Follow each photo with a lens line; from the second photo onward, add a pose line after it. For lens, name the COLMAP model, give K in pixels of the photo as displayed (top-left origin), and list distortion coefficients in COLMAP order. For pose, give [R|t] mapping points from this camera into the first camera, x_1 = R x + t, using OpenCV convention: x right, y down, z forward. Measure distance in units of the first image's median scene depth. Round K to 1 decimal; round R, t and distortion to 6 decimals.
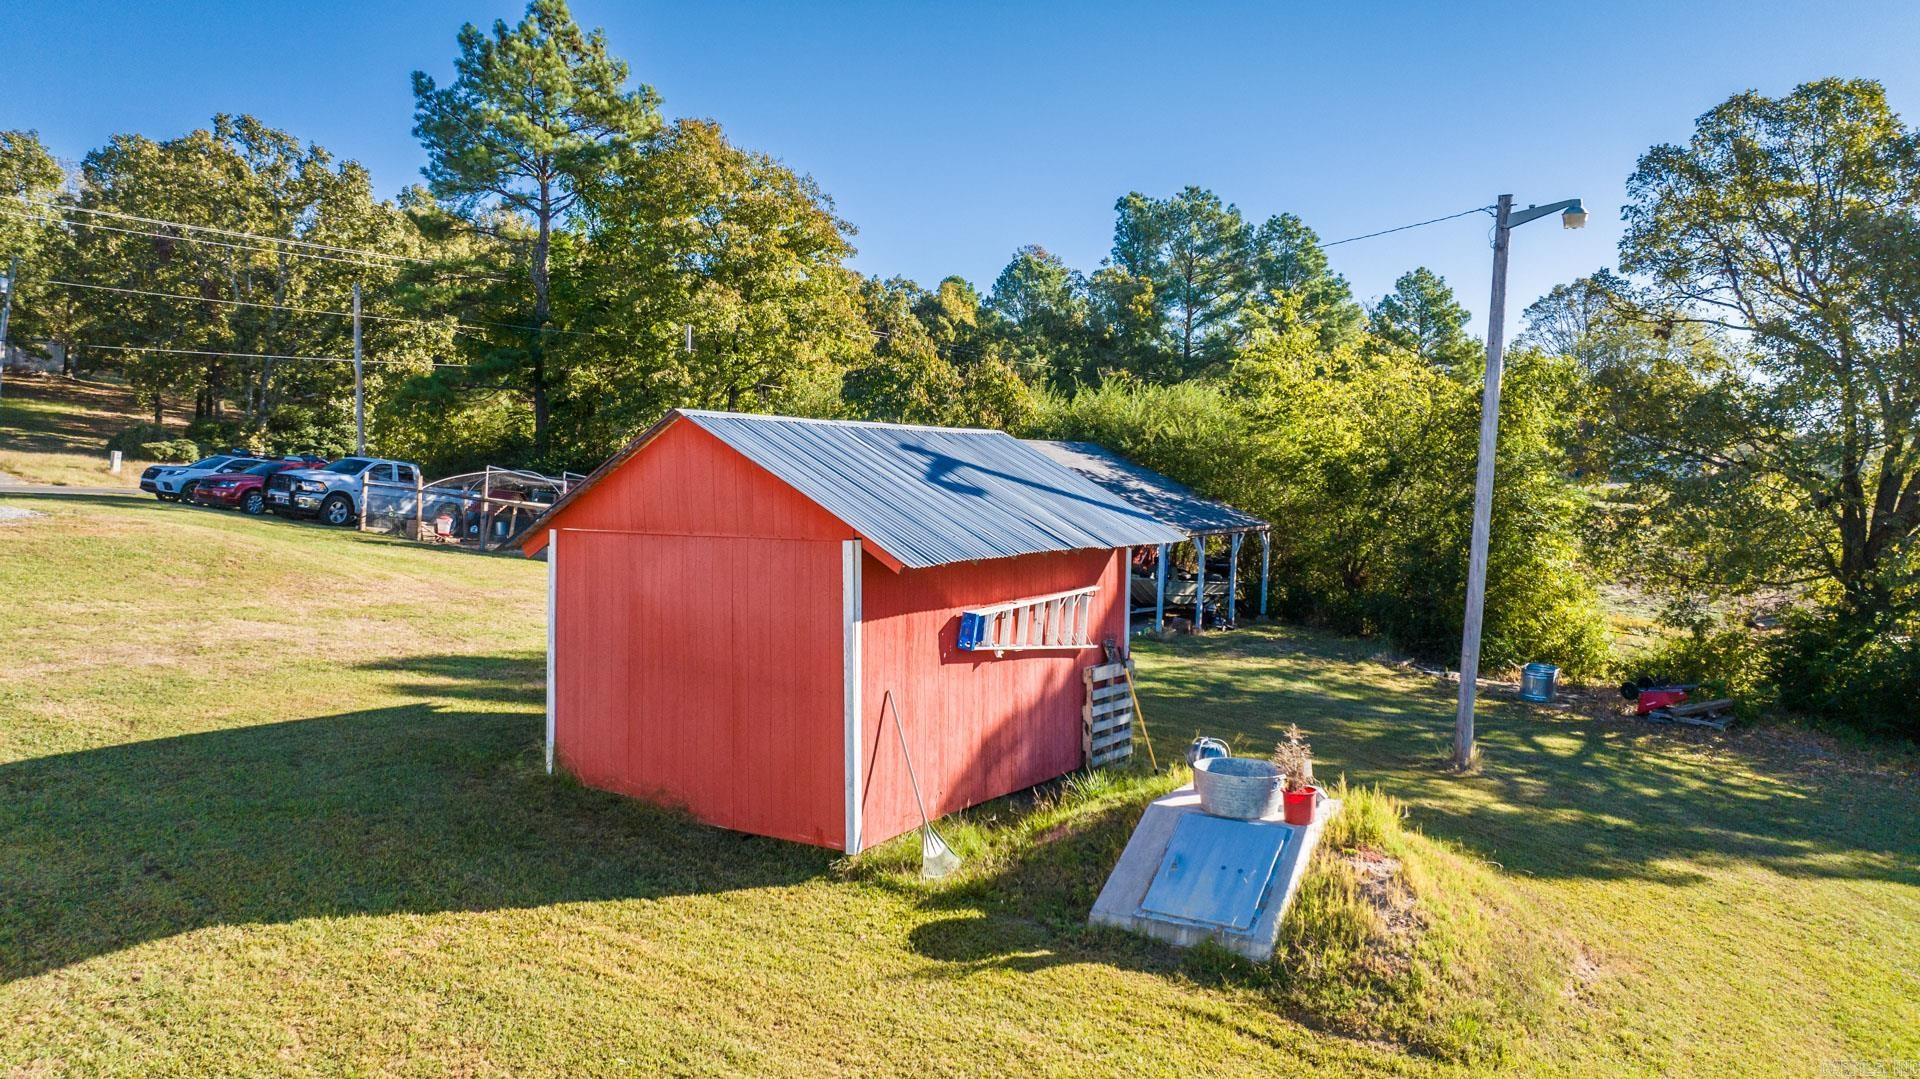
lens RADIAL K [[1346.5, 0, 960.0], [0, 1346.5, 539.5], [0, 0, 1]] dist [-0.007241, 0.004683]
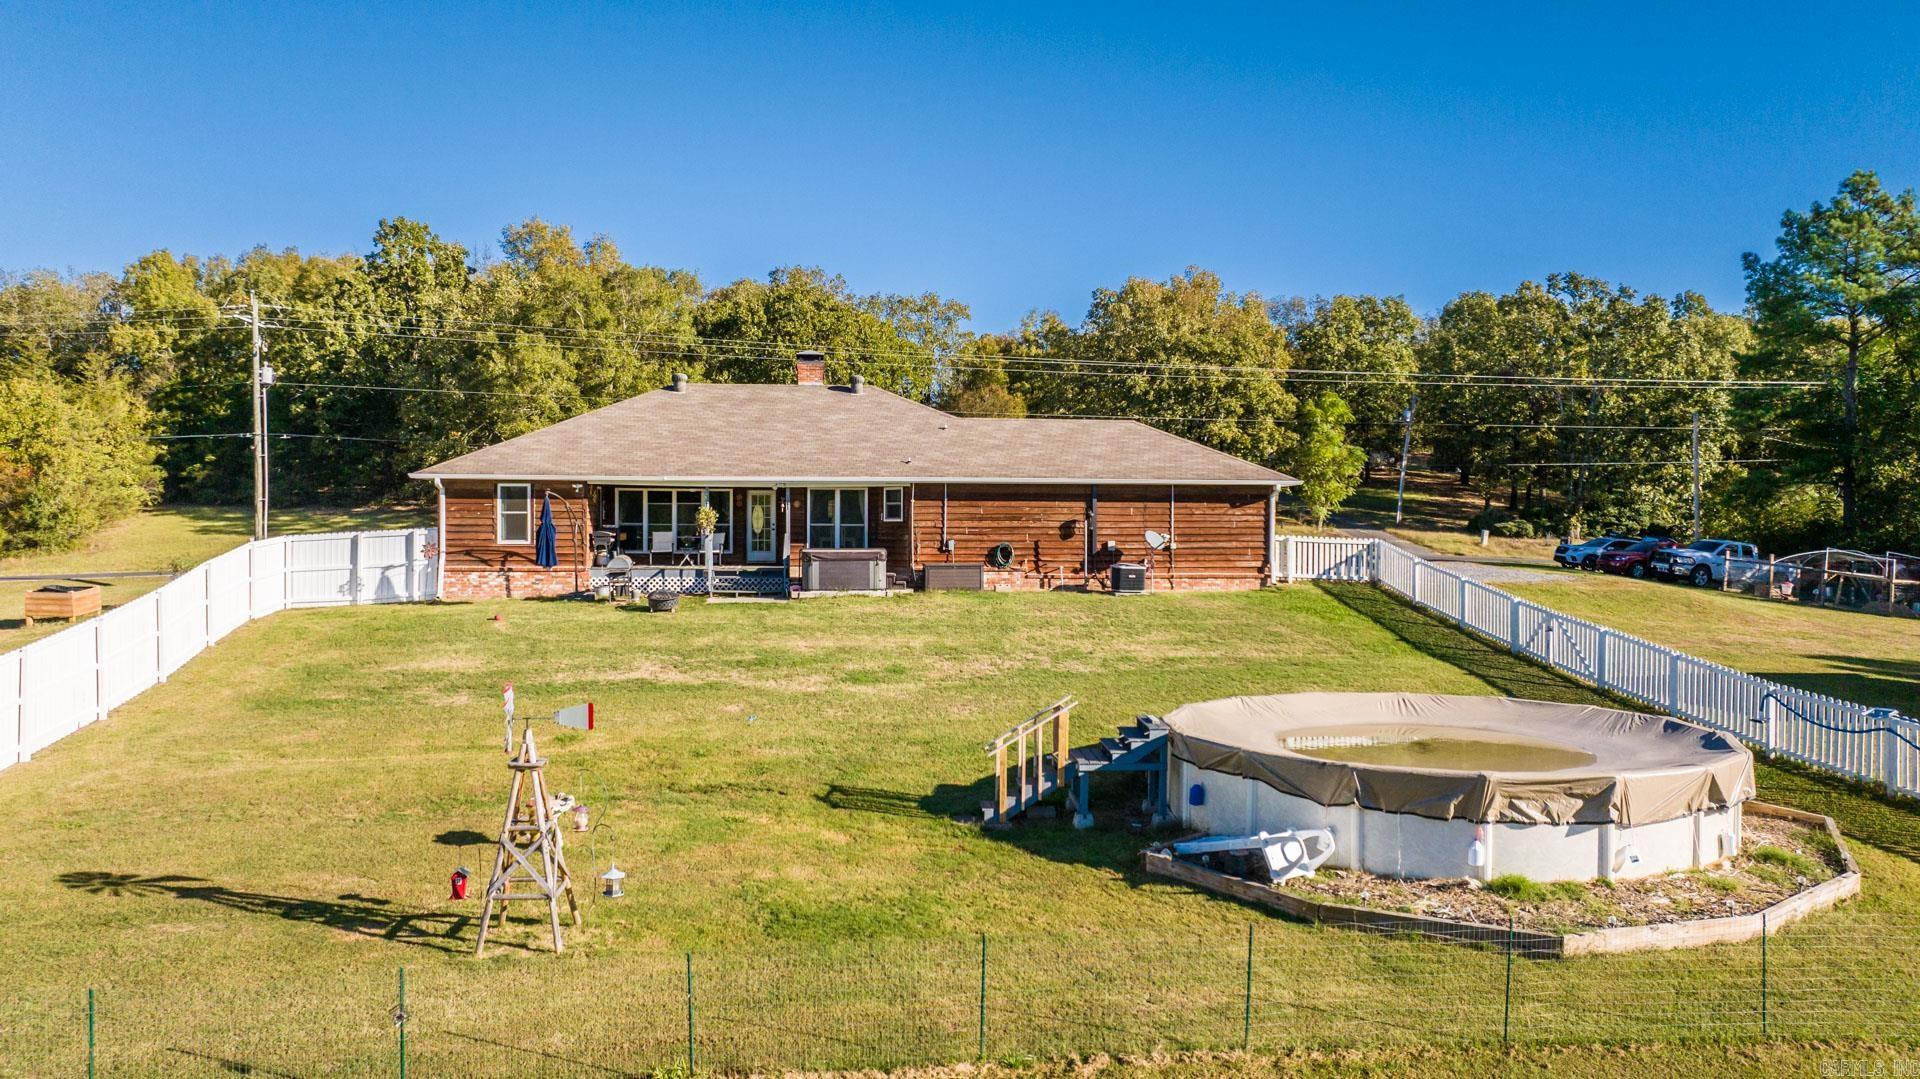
lens RADIAL K [[1355.8, 0, 960.0], [0, 1355.8, 539.5], [0, 0, 1]] dist [-0.057150, 0.077029]
pose [[0.664785, -0.002035, -0.747032, 0.075805], [-0.032711, 0.998958, -0.031831, 0.008864], [0.746318, 0.045597, 0.664026, -0.460968]]
